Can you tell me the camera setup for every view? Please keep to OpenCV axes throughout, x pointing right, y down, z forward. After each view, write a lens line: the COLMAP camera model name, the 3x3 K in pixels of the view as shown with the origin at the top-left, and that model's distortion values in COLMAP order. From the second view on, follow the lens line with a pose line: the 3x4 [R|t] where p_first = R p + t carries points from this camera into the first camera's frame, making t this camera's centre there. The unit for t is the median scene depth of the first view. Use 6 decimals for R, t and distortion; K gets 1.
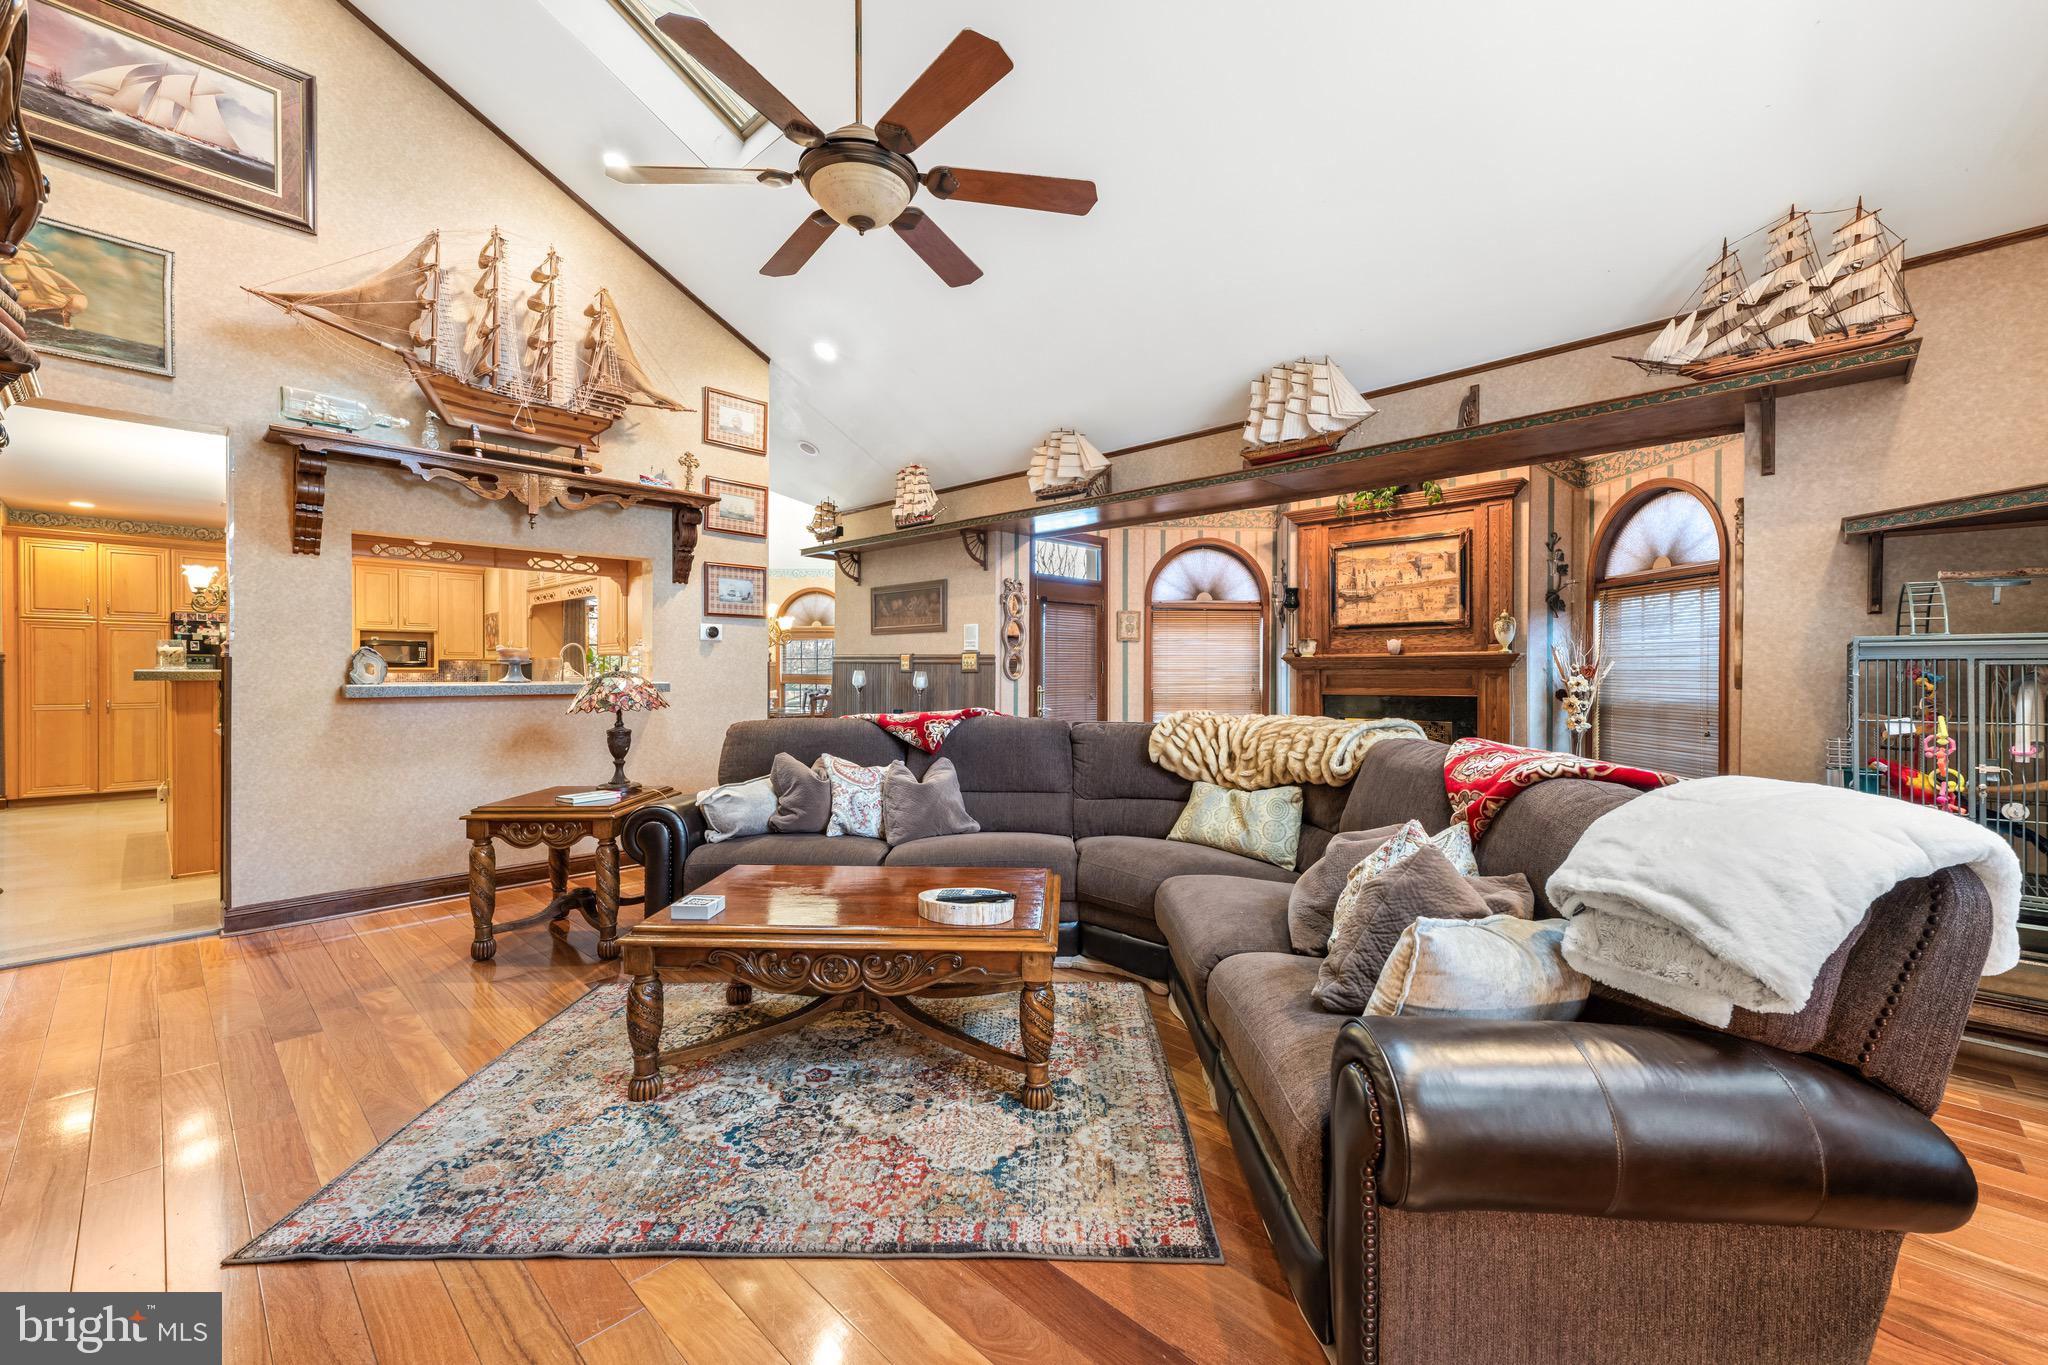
lens RADIAL K [[840.8, 0, 1024.0], [0, 840.8, 682.5], [0, 0, 1]] dist [0.018111, 0.000067]
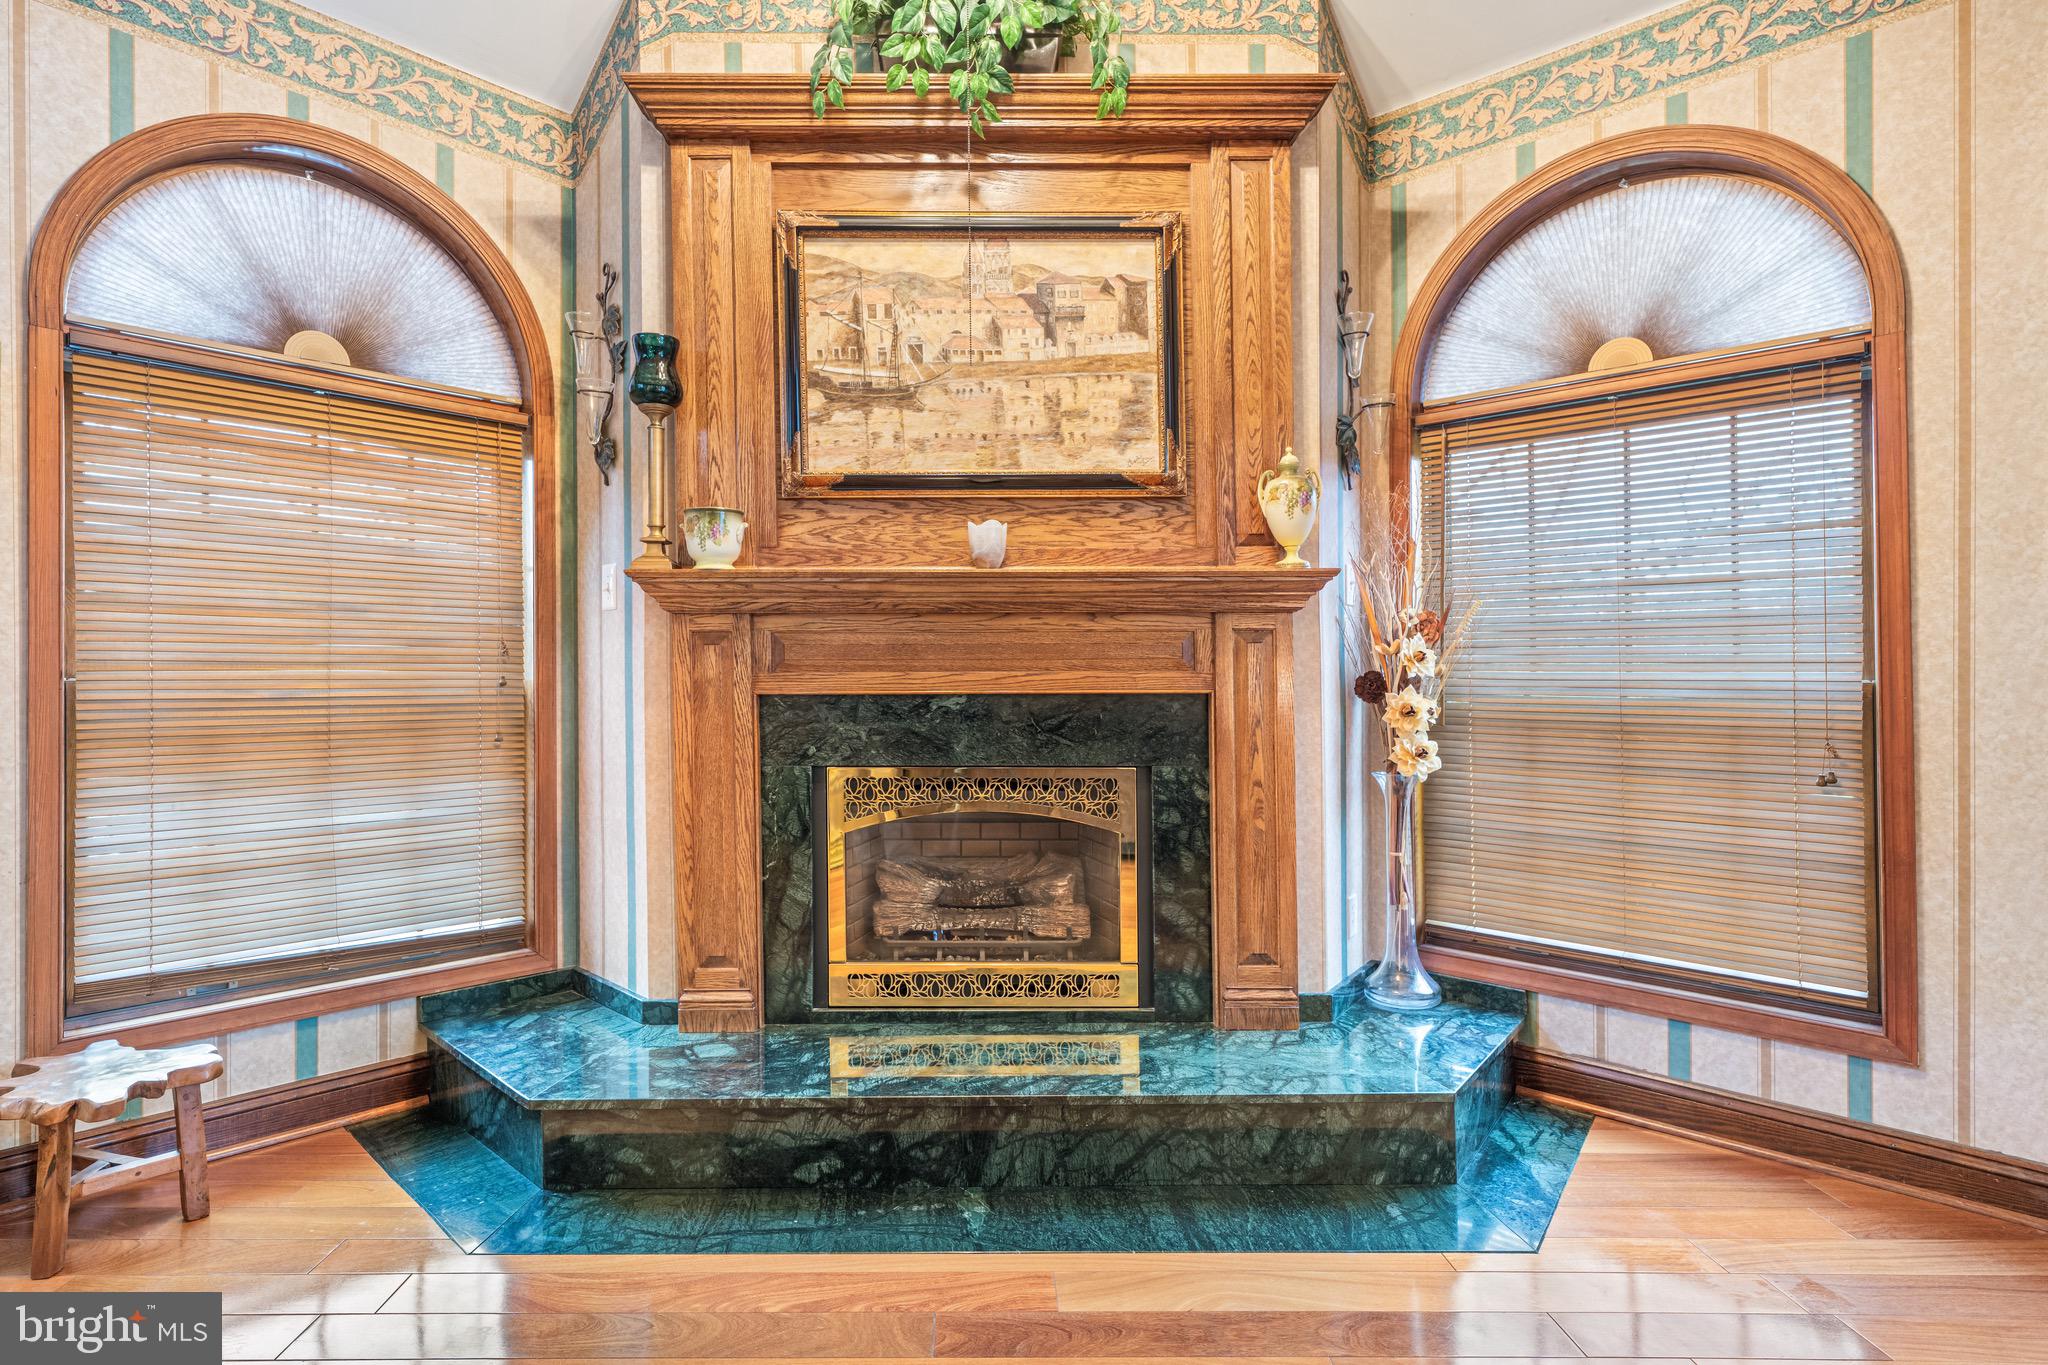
lens RADIAL K [[1155.4, 0, 1024.0], [0, 1155.4, 682.5], [0, 0, 1]] dist [0.011753, -0.000090]
pose [[0.719027, -0.004887, 0.694965, 0.133348], [0.005949, 0.999982, 0.000877, 0.010485], [-0.694956, 0.003504, 0.719043, 0.650868]]
